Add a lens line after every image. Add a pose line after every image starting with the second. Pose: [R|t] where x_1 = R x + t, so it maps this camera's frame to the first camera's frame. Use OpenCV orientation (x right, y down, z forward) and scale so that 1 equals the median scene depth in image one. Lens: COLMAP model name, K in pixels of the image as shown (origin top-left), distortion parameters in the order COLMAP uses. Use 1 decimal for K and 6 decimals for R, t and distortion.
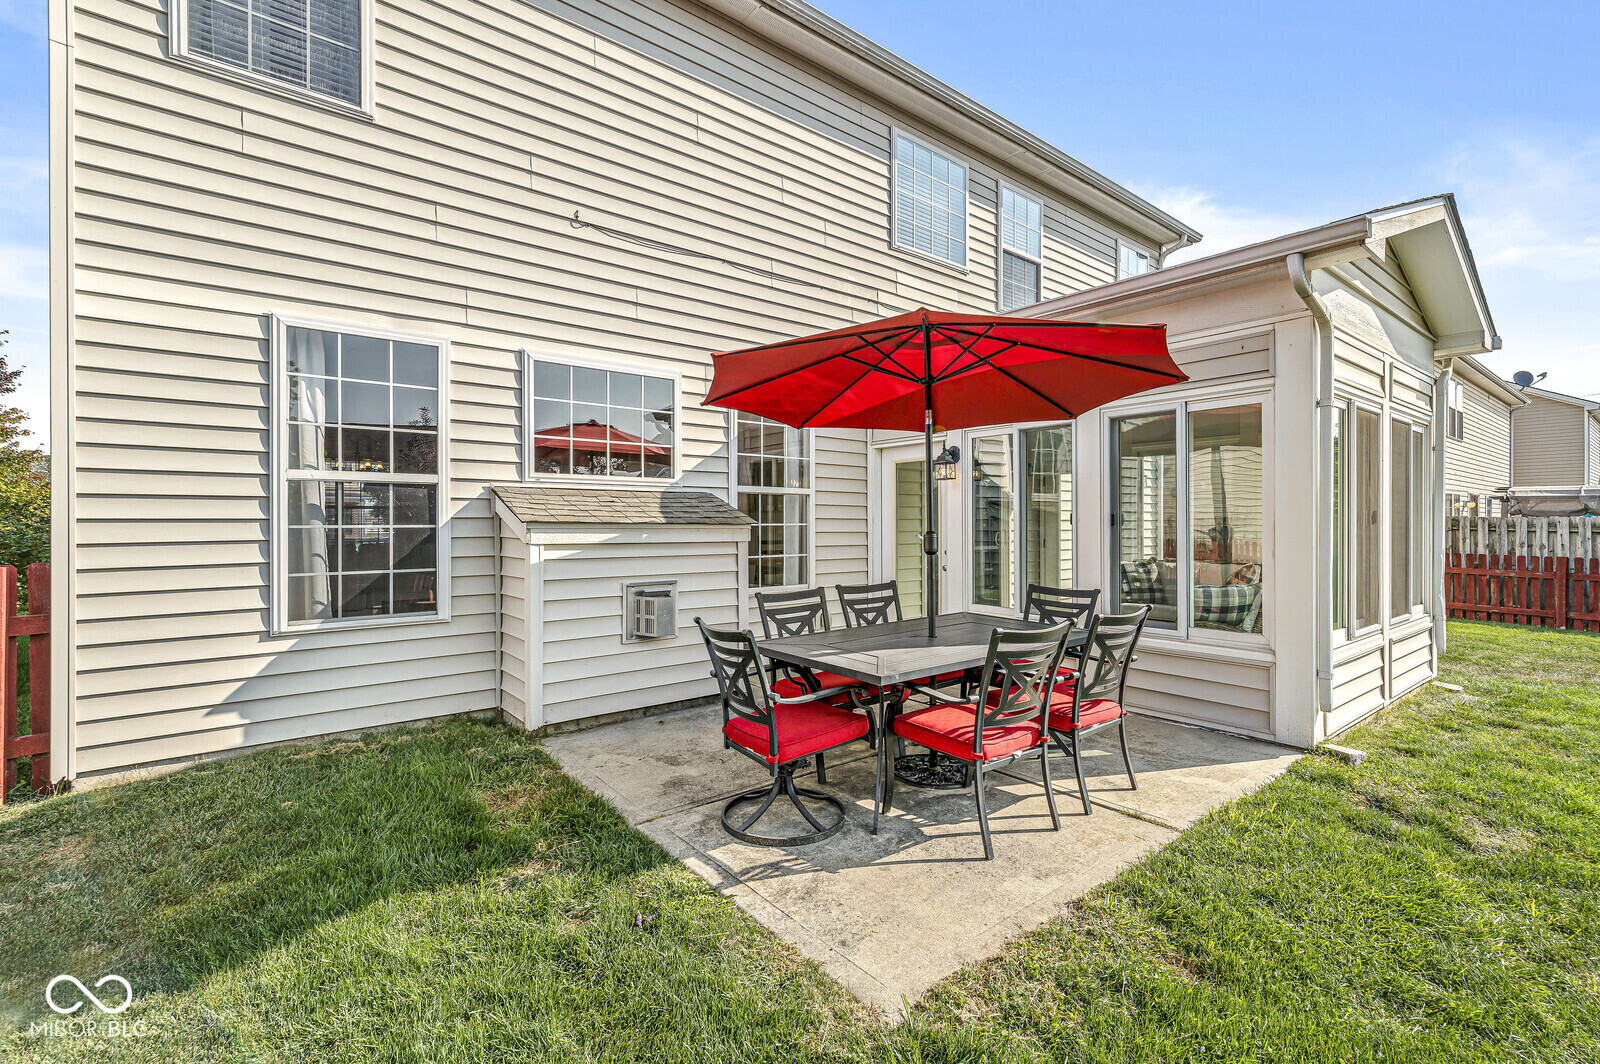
lens RADIAL K [[702.0, 0, 796.6], [0, 702.0, 524.6], [0, 0, 1]] dist [0.000744, 0.001152]
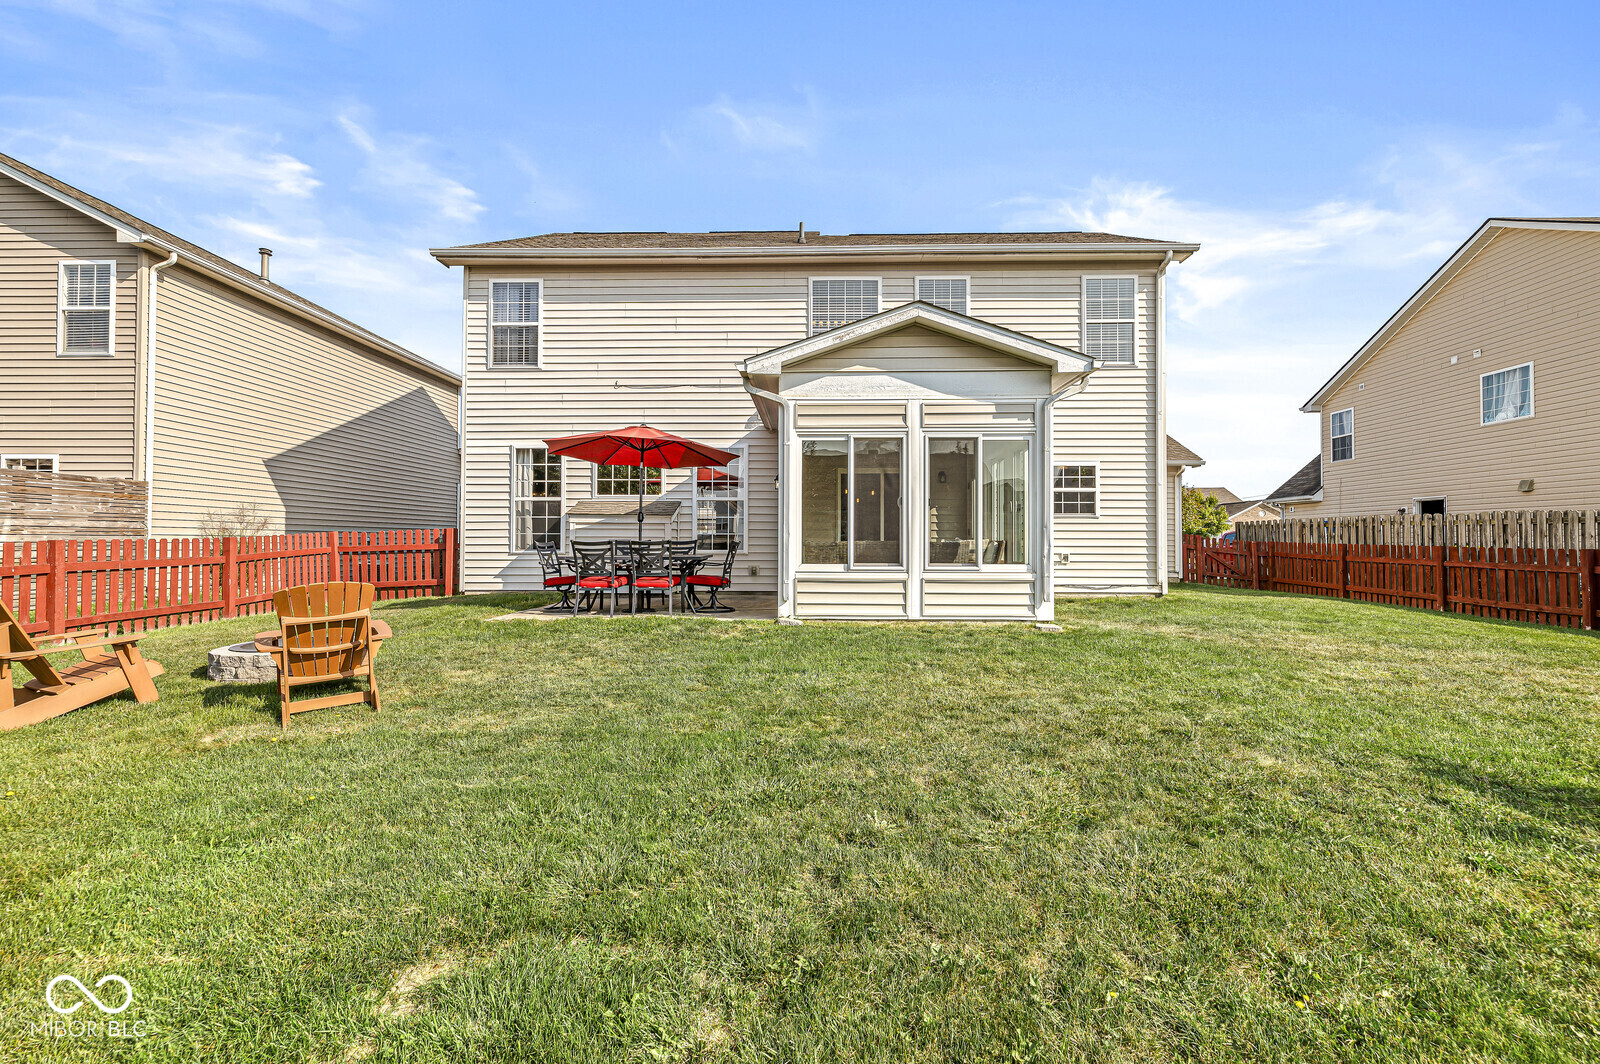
lens RADIAL K [[702.0, 0, 794.7], [0, 702.0, 537.0], [0, 0, 1]] dist [0.000744, 0.001152]
pose [[0.768243, -0.002342, -0.640154, 1.833398], [-0.005904, 0.999925, -0.010743, 0.100181], [0.640132, 0.012032, 0.768171, -0.449902]]
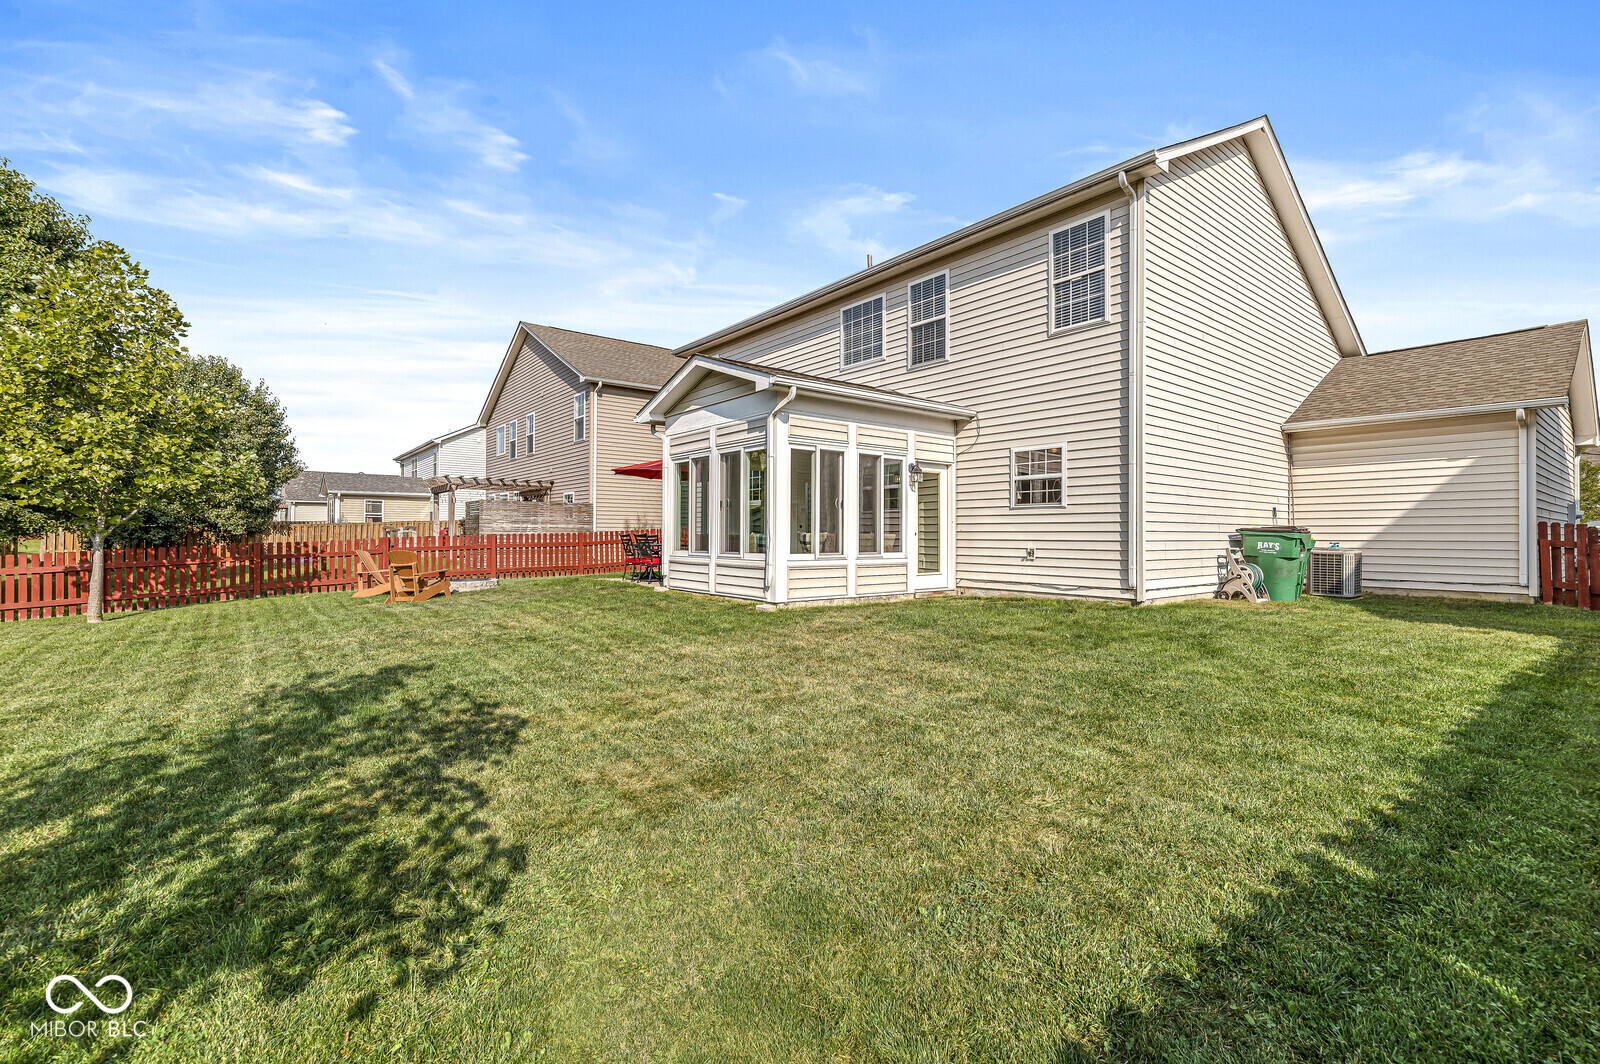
lens RADIAL K [[702.0, 0, 793.3], [0, 702.0, 531.6], [0, 0, 1]] dist [0.000744, 0.001152]
pose [[0.001577, -0.003370, -0.999993, 3.245604], [-0.008756, 0.999956, -0.003383, 0.087114], [0.999960, 0.008761, 0.001548, 1.363054]]
